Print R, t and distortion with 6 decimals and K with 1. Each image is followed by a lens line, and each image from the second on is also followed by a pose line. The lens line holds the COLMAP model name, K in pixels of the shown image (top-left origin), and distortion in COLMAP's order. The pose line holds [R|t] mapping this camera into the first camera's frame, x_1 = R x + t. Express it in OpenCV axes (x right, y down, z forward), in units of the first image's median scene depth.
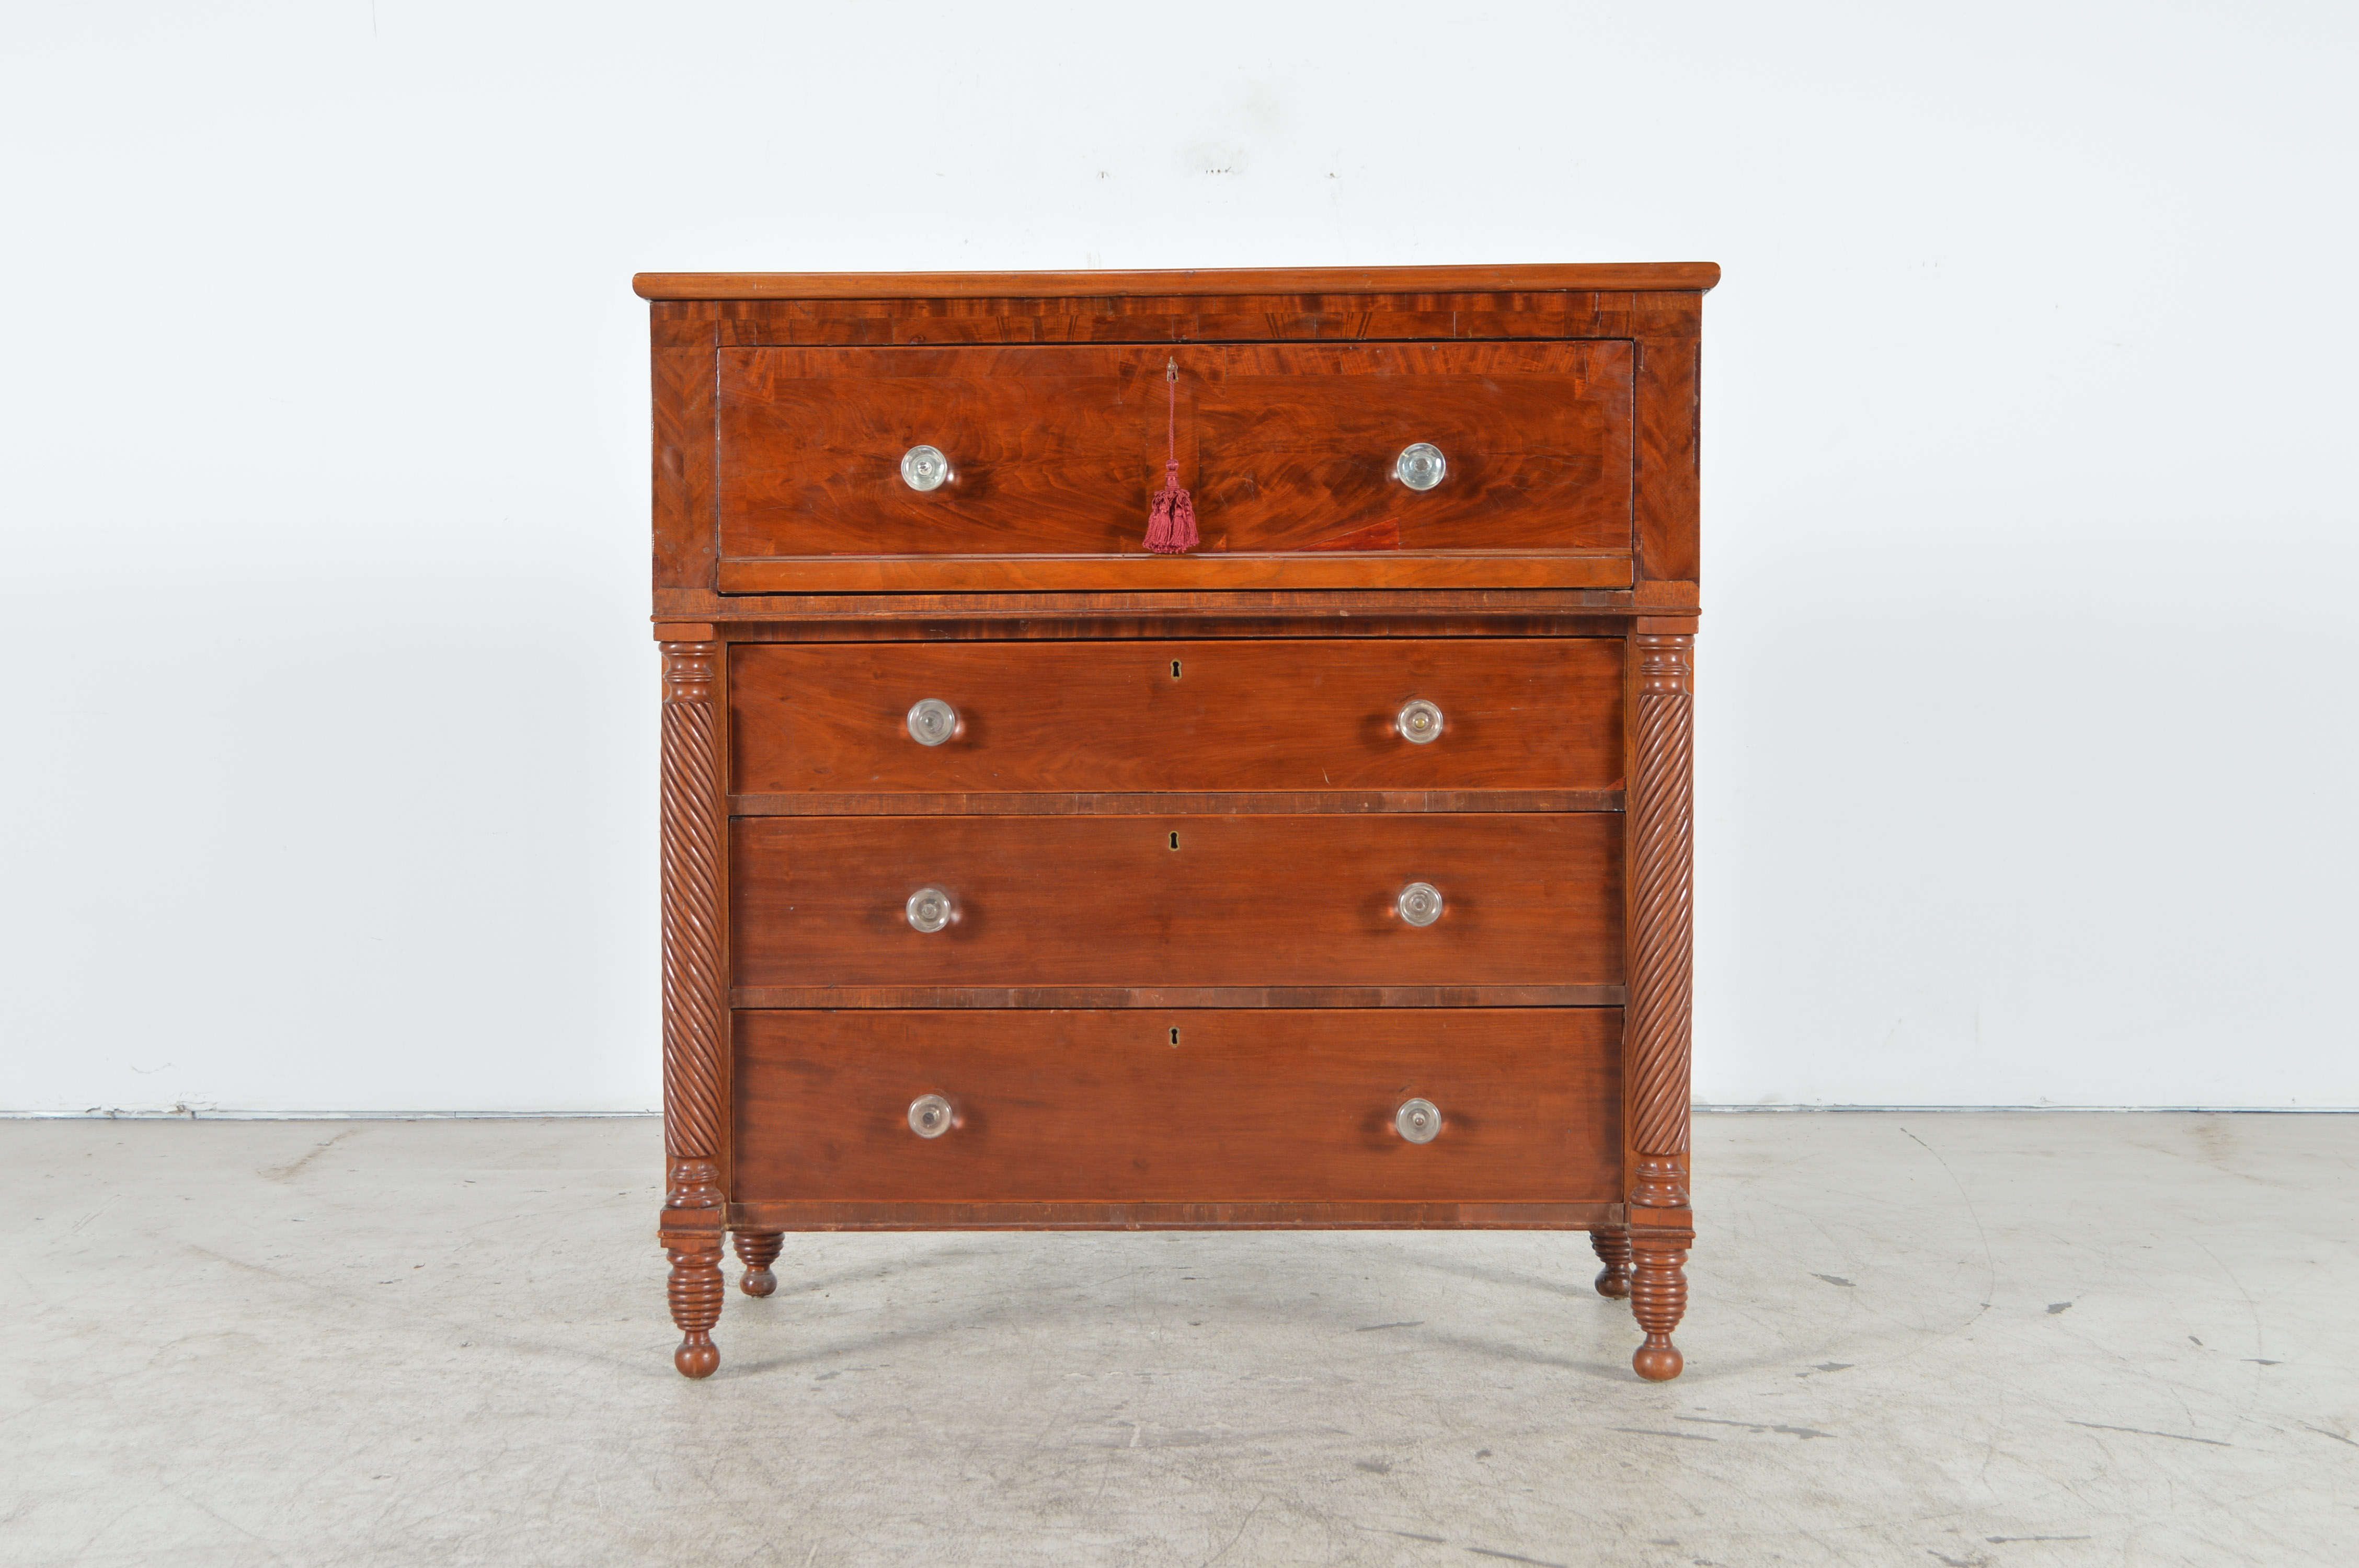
lens RADIAL K [[3904.2, 0, 1107.5], [0, 3904.2, 783.9], [0, 0, 1]] dist [-0.192816, 0.010509]
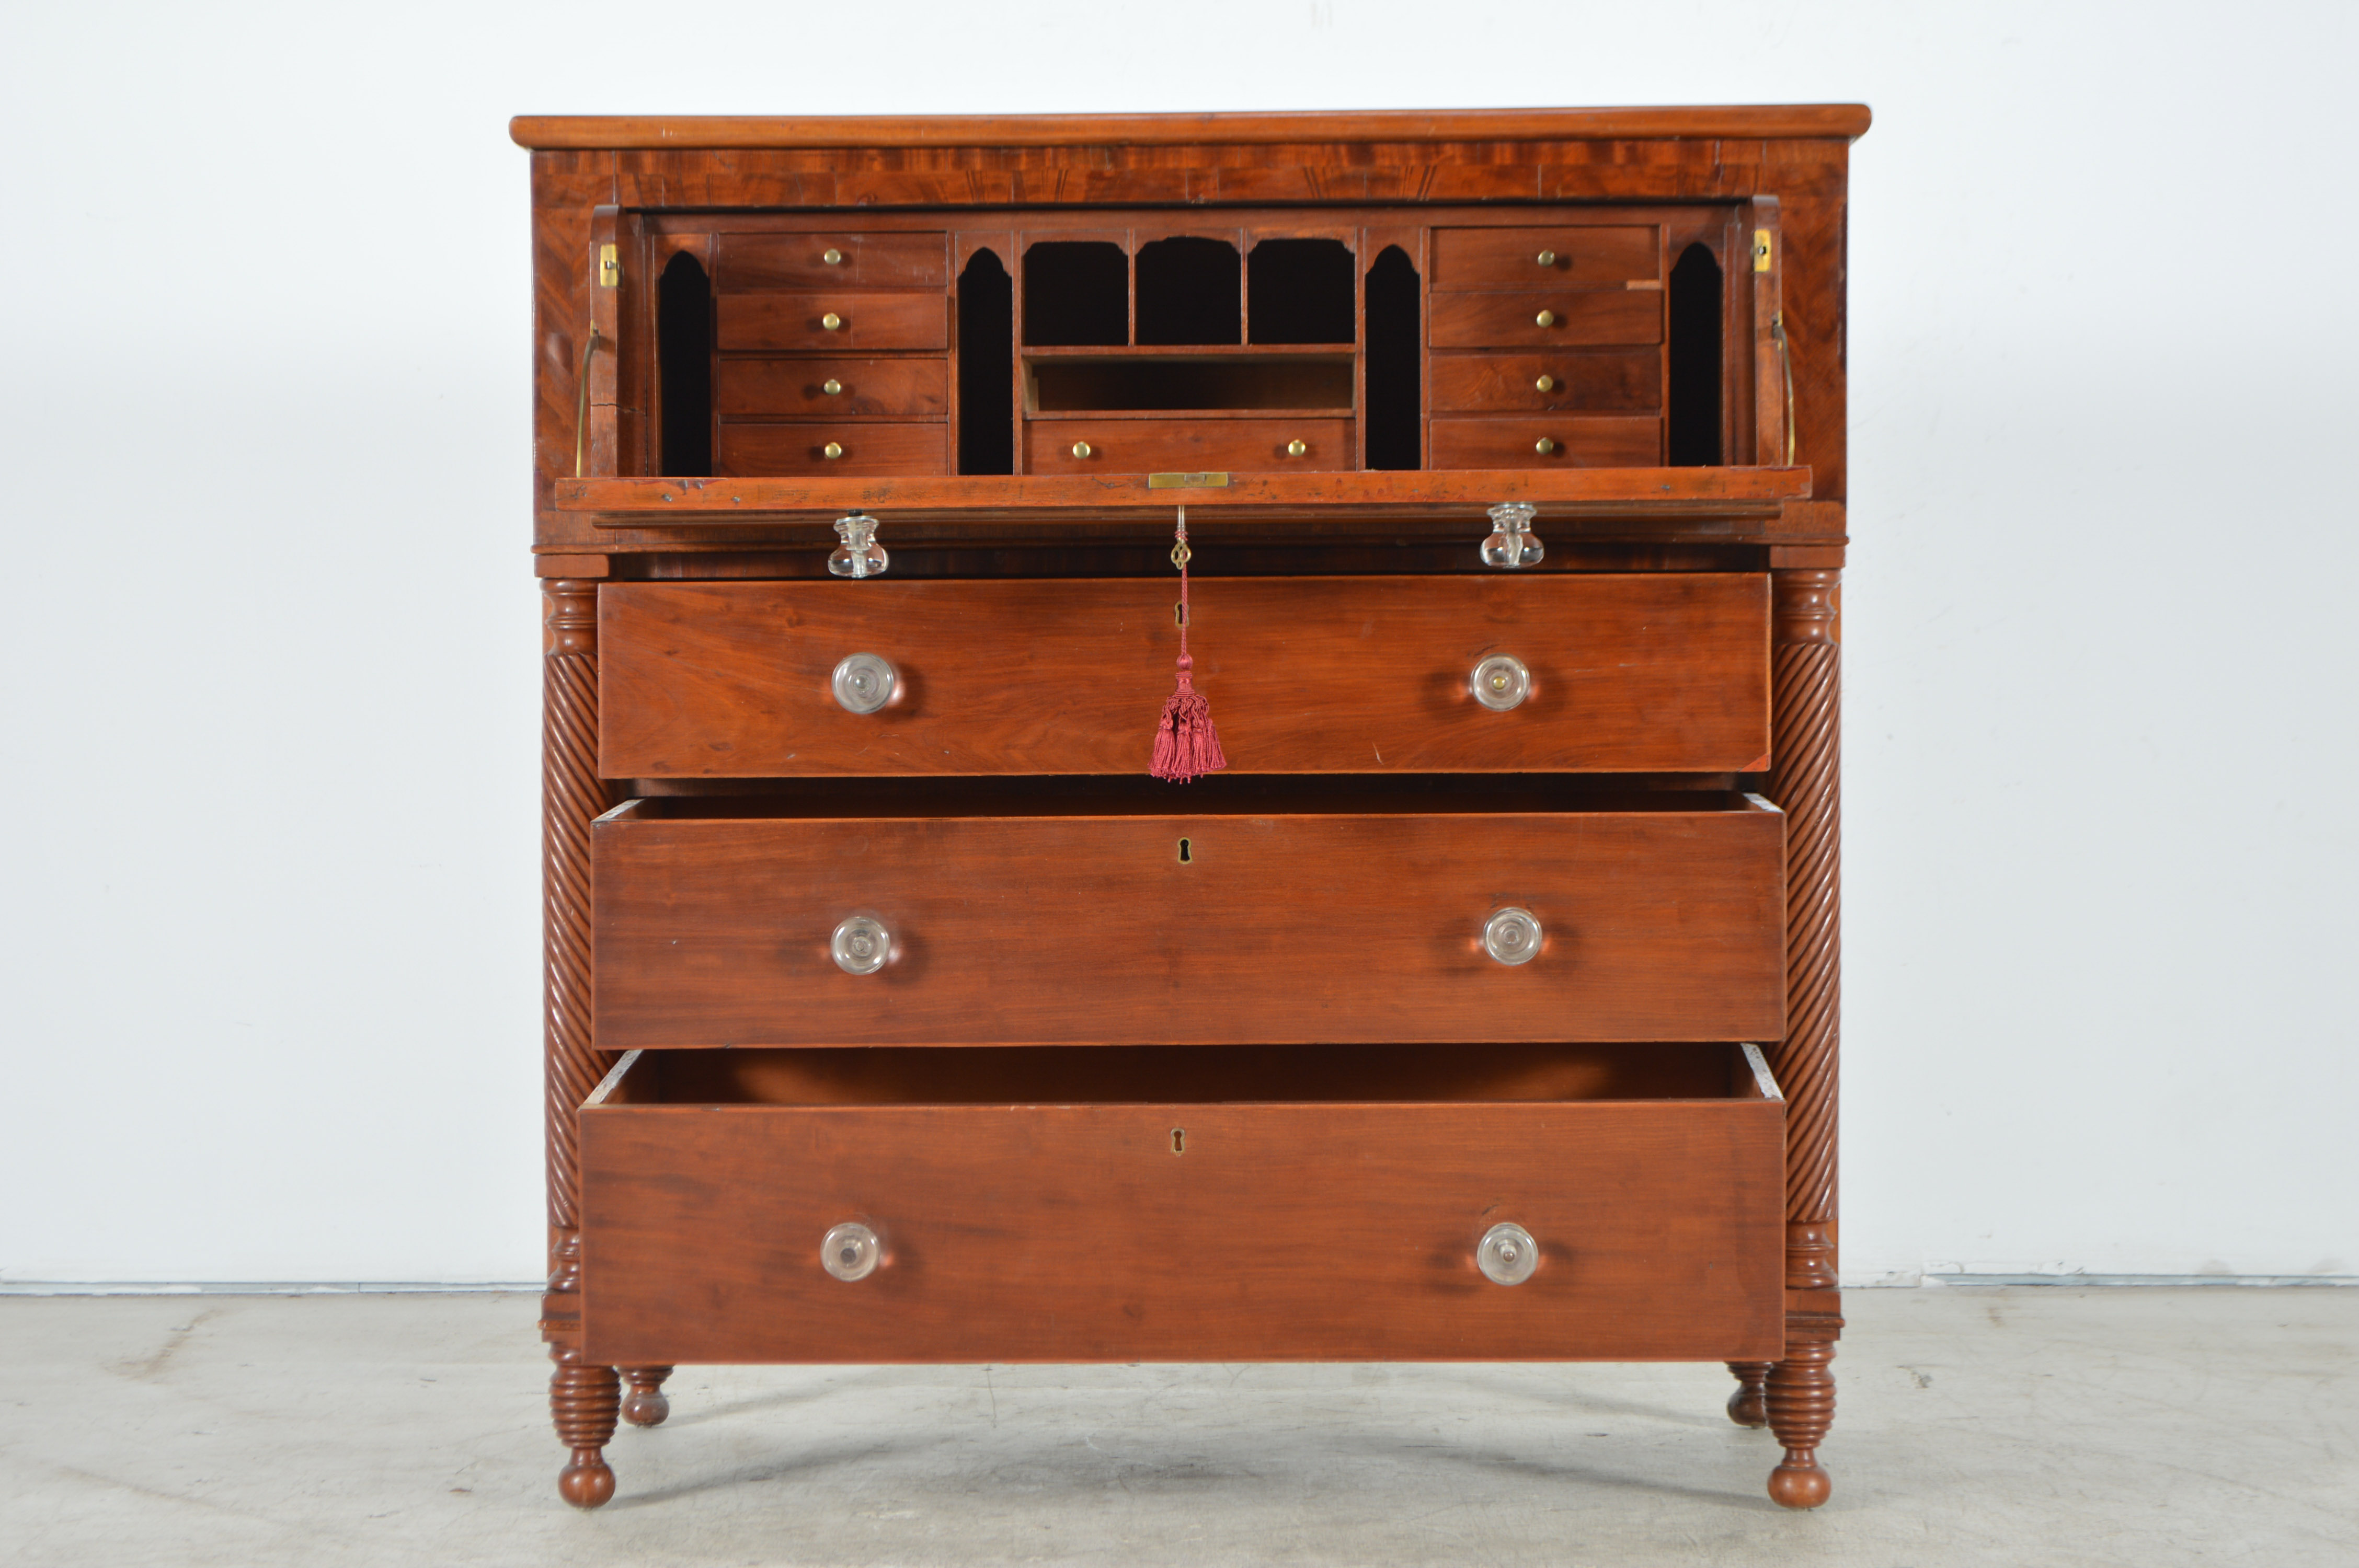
lens RADIAL K [[5530.7, 0, 1179.5], [0, 5530.7, 784.0], [0, 0, 1]] dist [-0.101803, -0.391200]
pose [[0.999793, -0.001296, 0.020321, -0.007764], [0.001278, 0.999999, 0.000922, 0.004569], [-0.020322, -0.000896, 0.999793, -0.129892]]
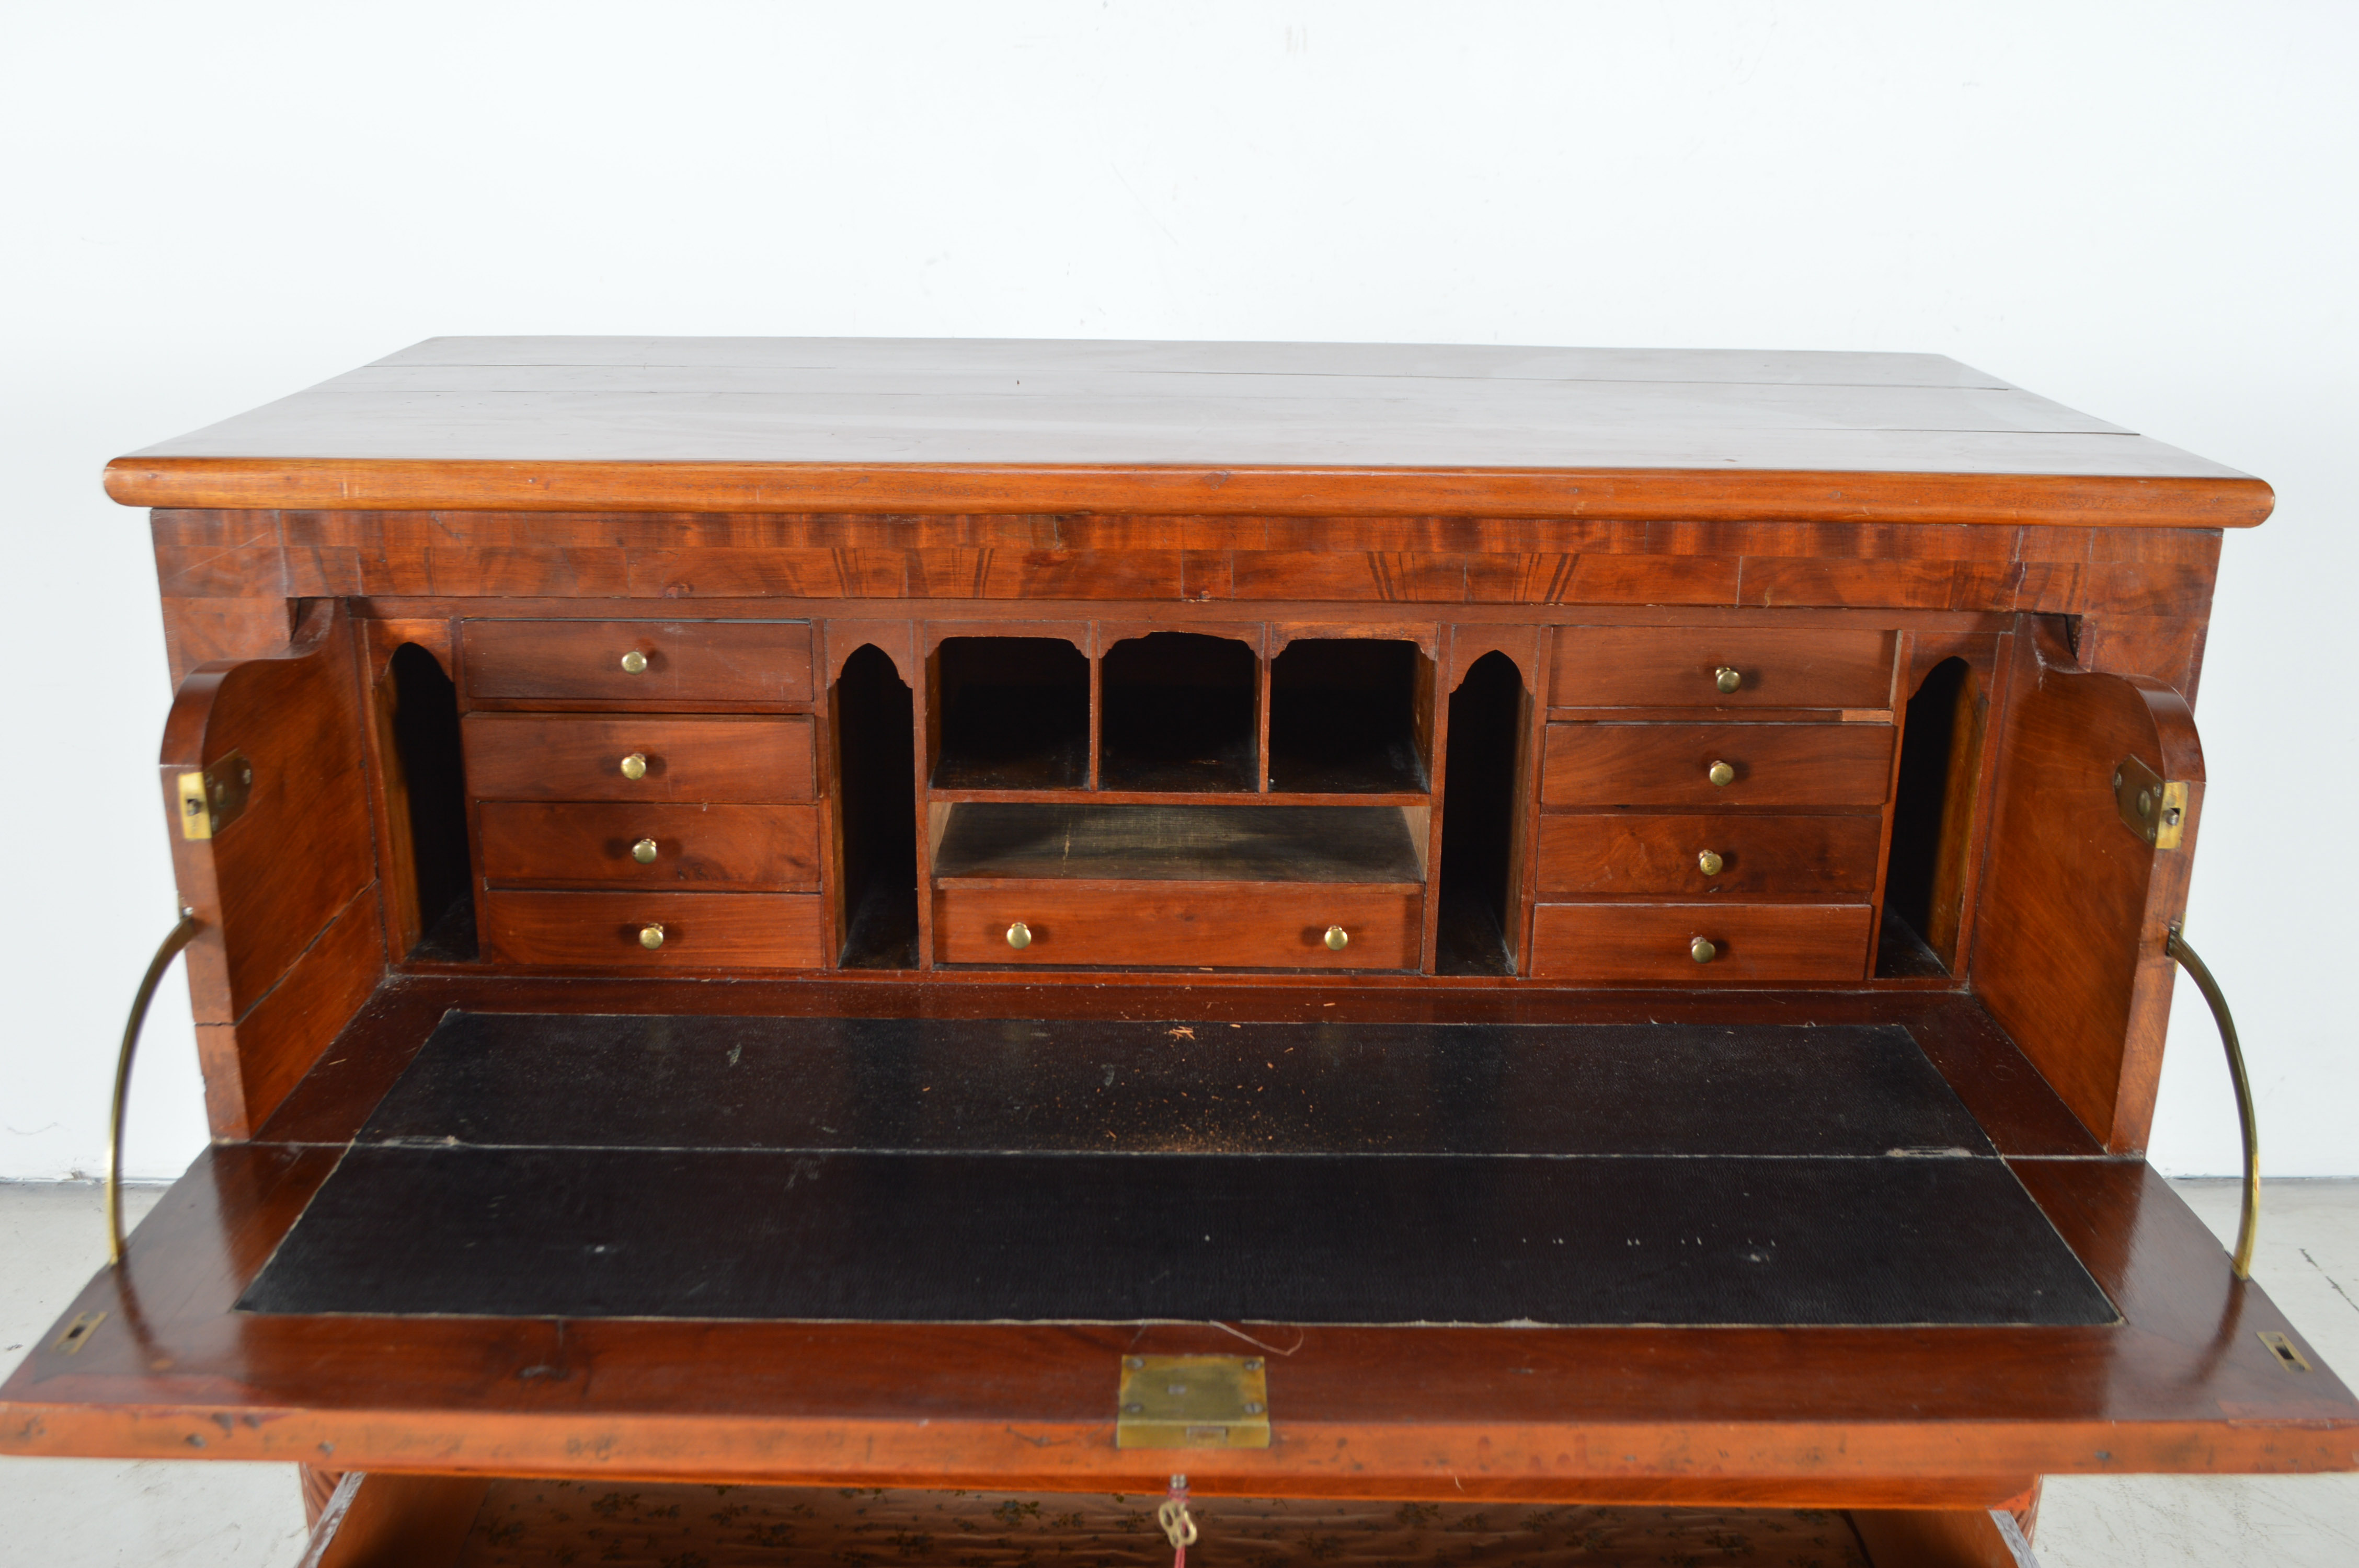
lens RADIAL K [[2255.1, 0, 1179.5], [0, 2255.1, 784.0], [0, 0, 1]] dist [-0.091542, -0.005136]
pose [[0.999124, 0.002733, 0.041761, 0.004194], [-0.013968, 0.962423, 0.271194, -0.165756], [-0.039450, -0.271540, 0.961618, 0.693231]]
